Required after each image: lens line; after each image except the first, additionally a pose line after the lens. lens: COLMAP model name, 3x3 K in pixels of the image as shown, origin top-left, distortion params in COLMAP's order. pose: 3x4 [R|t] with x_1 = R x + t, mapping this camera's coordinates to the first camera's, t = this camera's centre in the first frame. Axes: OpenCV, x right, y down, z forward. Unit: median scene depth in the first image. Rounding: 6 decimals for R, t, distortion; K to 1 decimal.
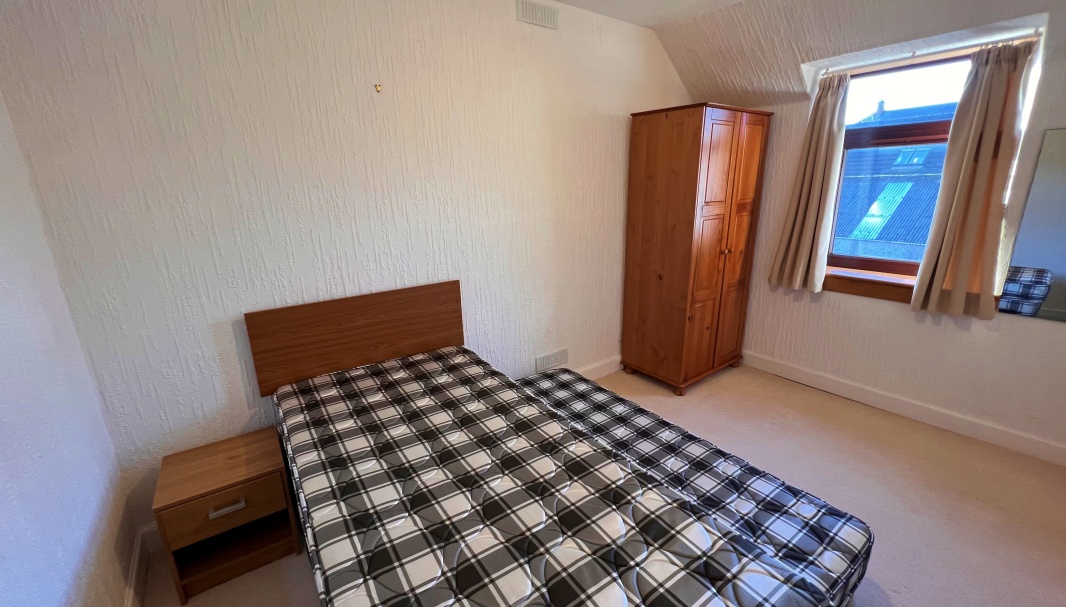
lens RADIAL K [[418.8, 0, 533.0], [0, 418.8, 303.5], [0, 0, 1]] dist [-0.000531, -0.000012]
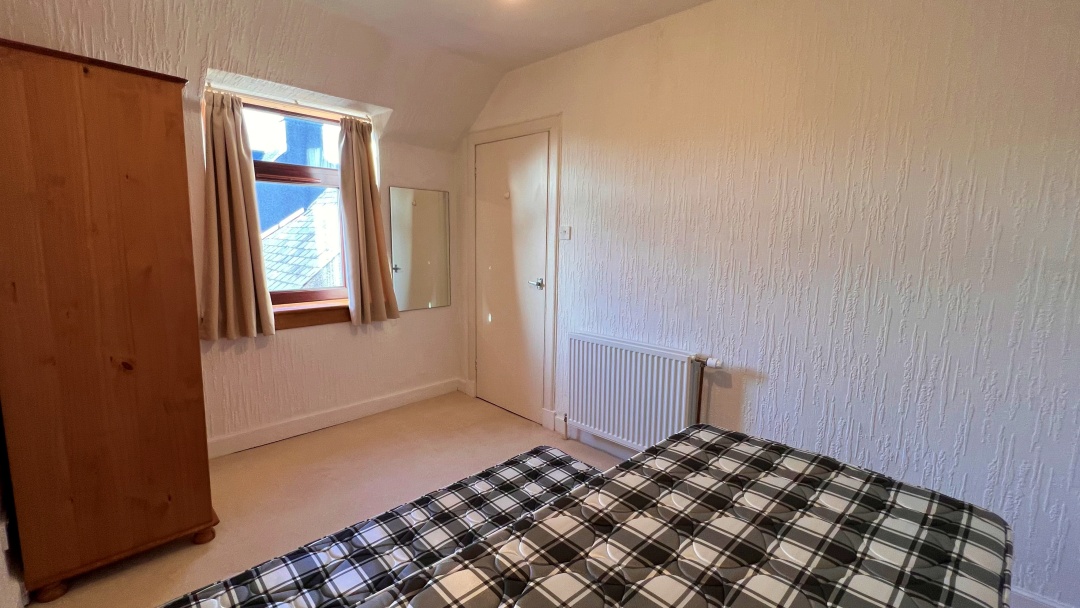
lens RADIAL K [[462.1, 0, 540.0], [0, 462.1, 304.0], [0, 0, 1]] dist [-0.018631, -0.000199]
pose [[-0.160947, -0.128198, 0.978602, -0.405703], [0.252899, 0.953068, 0.166447, -0.119000], [-0.954012, 0.274276, -0.120972, 0.631362]]
